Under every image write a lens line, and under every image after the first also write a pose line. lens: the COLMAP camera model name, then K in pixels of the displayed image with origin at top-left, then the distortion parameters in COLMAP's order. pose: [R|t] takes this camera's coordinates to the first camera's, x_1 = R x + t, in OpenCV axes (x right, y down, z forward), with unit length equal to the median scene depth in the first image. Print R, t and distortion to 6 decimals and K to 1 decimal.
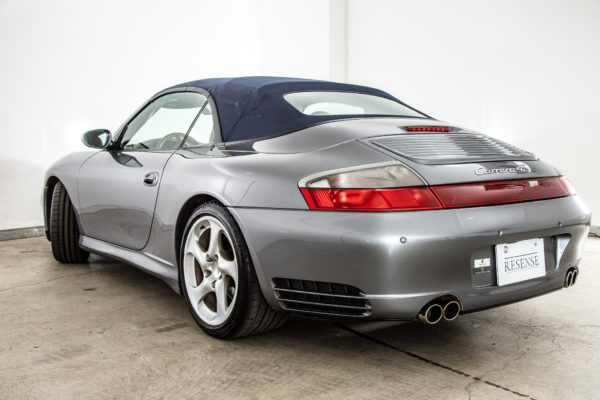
lens RADIAL K [[644.9, 0, 304.2], [0, 644.9, 197.3], [0, 0, 1]] dist [0.004232, 0.132866]
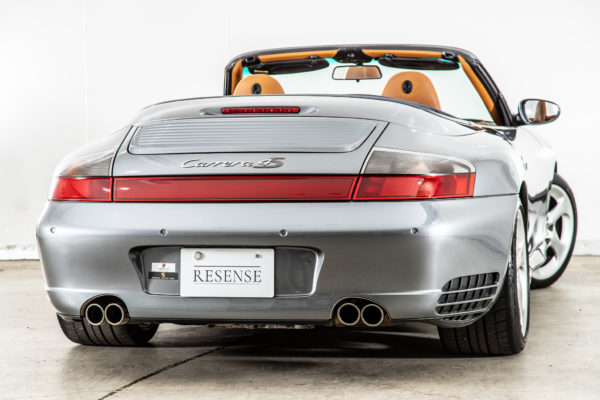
lens RADIAL K [[1647.4, 0, 299.3], [0, 1647.4, 200.8], [0, 0, 1]] dist [0.641068, 0.248406]
pose [[0.635538, 0.042665, -0.770890, 1.974217], [-0.057349, 0.998322, 0.007972, -0.015756], [0.769936, 0.039143, 0.636919, -0.272329]]
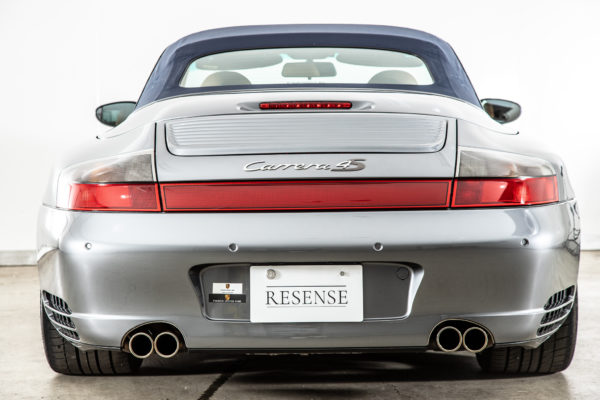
lens RADIAL K [[1443.8, 0, 300.4], [0, 1443.8, 199.3], [0, 0, 1]] dist [0.487760, -0.137775]
pose [[0.782505, 0.036444, -0.621577, 1.282611], [-0.048399, 0.998825, -0.002367, -0.001191], [0.620761, 0.031936, 0.783349, -0.243517]]
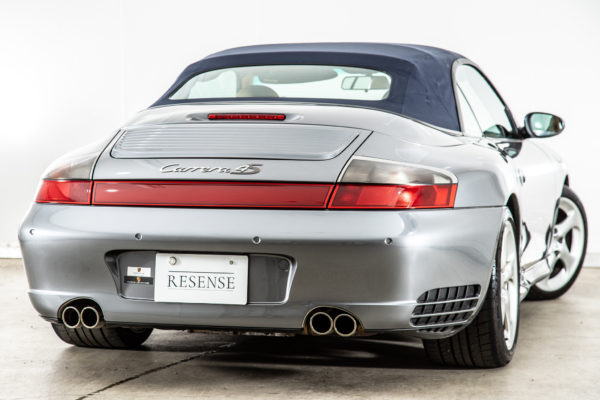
lens RADIAL K [[1539.7, 0, 300.8], [0, 1539.7, 199.0], [0, 0, 1]] dist [0.557819, 0.046893]
pose [[0.596238, 0.051833, -0.801133, 1.937287], [-0.078664, 0.996883, 0.005953, -0.024363], [0.798945, 0.059471, 0.598457, -0.080010]]
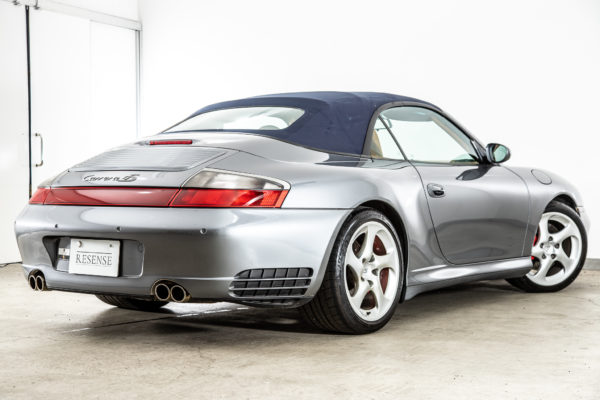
lens RADIAL K [[1030.7, 0, 300.0], [0, 1030.7, 200.0], [0, 0, 1]] dist [0.252577, -0.004922]
pose [[0.258765, 0.029699, -0.965484, 2.139384], [-0.084950, 0.996354, 0.007881, -0.046185], [0.962198, 0.079978, 0.260345, 0.844359]]
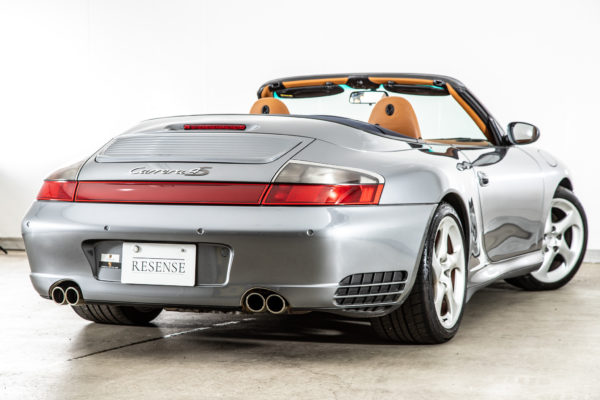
lens RADIAL K [[1432.7, 0, 301.4], [0, 1432.7, 199.5], [0, 0, 1]] dist [0.493826, -0.601686]
pose [[0.485960, 0.048105, -0.872656, 2.273748], [-0.077848, 0.996898, 0.011603, -0.039802], [0.870507, 0.062296, 0.488197, 0.120499]]
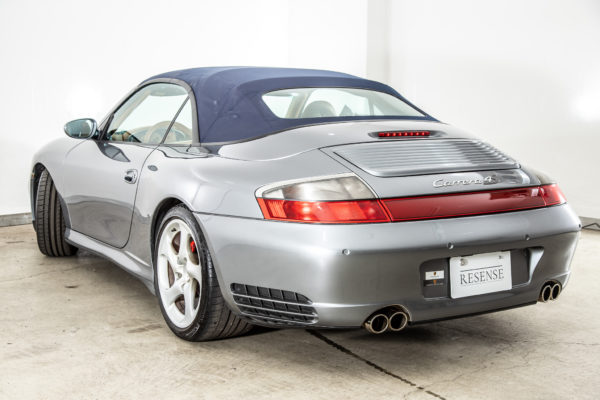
lens RADIAL K [[837.9, 0, 298.1], [0, 837.9, 197.9], [0, 0, 1]] dist [0.156413, 0.003883]
pose [[0.994822, 0.020916, -0.099457, 0.178543], [-0.017319, 0.999169, 0.036897, -0.059669], [0.100146, -0.034983, 0.994358, -0.304071]]
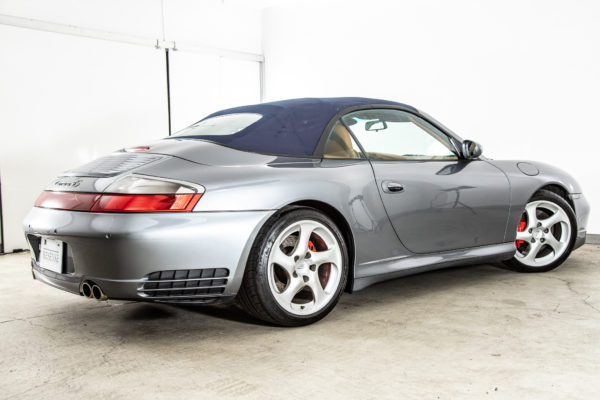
lens RADIAL K [[662.1, 0, 300.0], [0, 662.1, 200.0], [0, 0, 1]] dist [0.057019, 0.007913]
pose [[0.010841, 0.063913, -0.997897, 1.617060], [-0.063980, 0.995955, 0.063093, -0.121443], [0.997892, 0.063162, 0.014887, 1.431881]]
